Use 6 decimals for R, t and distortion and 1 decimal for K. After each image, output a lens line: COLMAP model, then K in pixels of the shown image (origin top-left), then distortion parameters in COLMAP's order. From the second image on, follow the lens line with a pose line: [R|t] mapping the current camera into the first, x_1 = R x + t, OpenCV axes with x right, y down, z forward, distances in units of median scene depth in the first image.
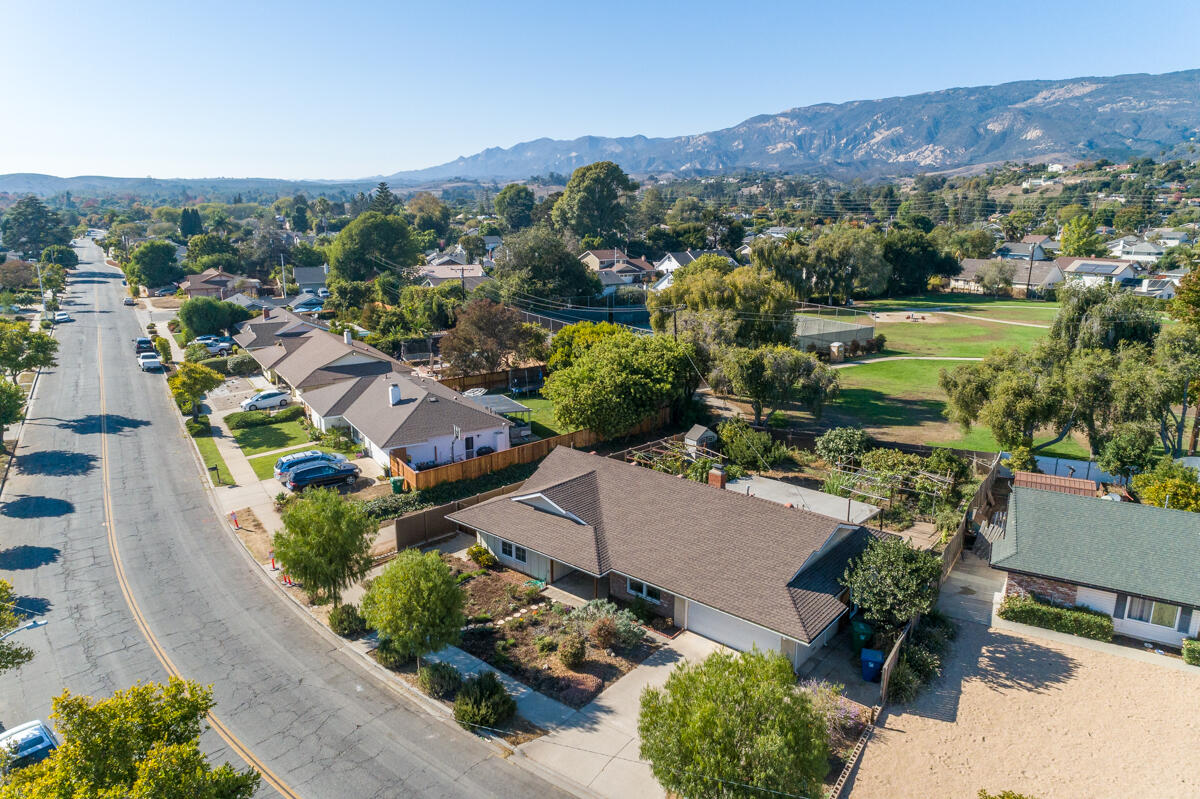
lens RADIAL K [[801.7, 0, 600.1], [0, 801.7, 393.8], [0, 0, 1]] dist [0.018906, 0.012332]
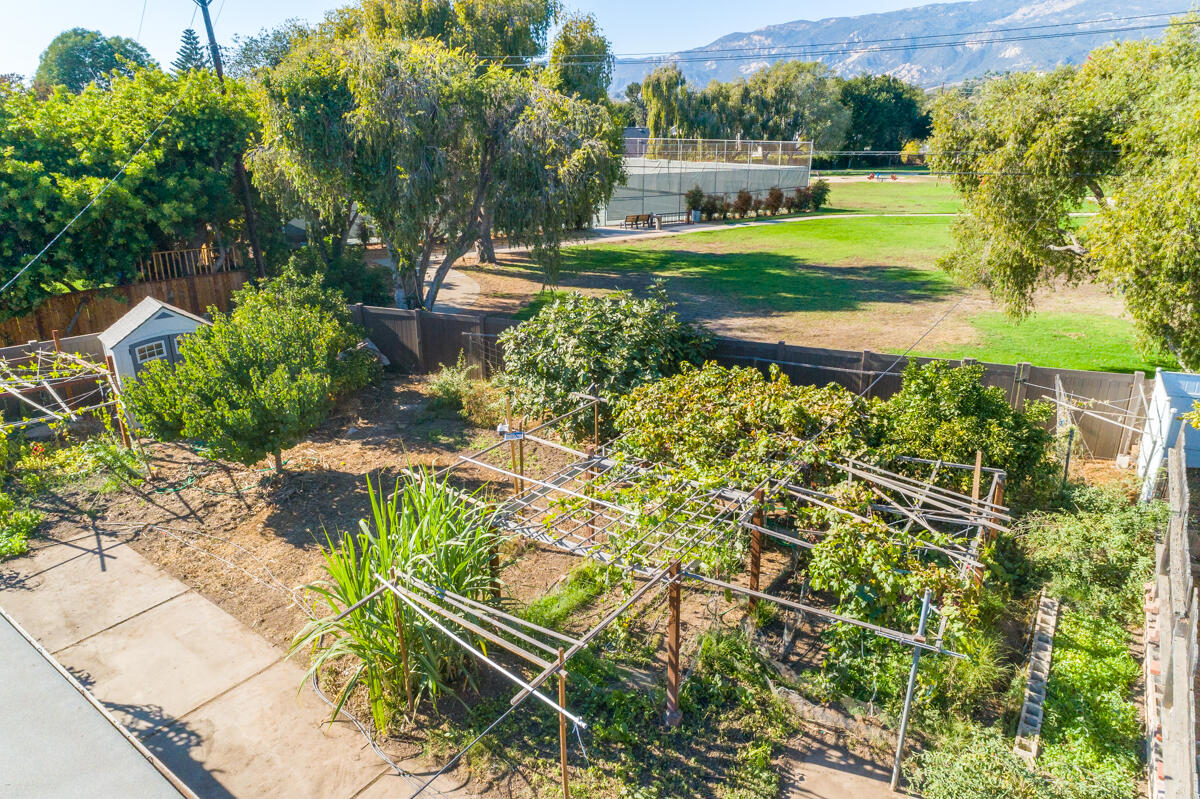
lens RADIAL K [[801.7, 0, 603.0], [0, 801.7, 397.3], [0, 0, 1]] dist [0.018906, 0.012332]
pose [[0.999298, -0.012486, 0.035334, 0.123751], [0.009306, 0.996008, 0.088775, 0.022300], [-0.036301, -0.088384, 0.995425, 0.300613]]
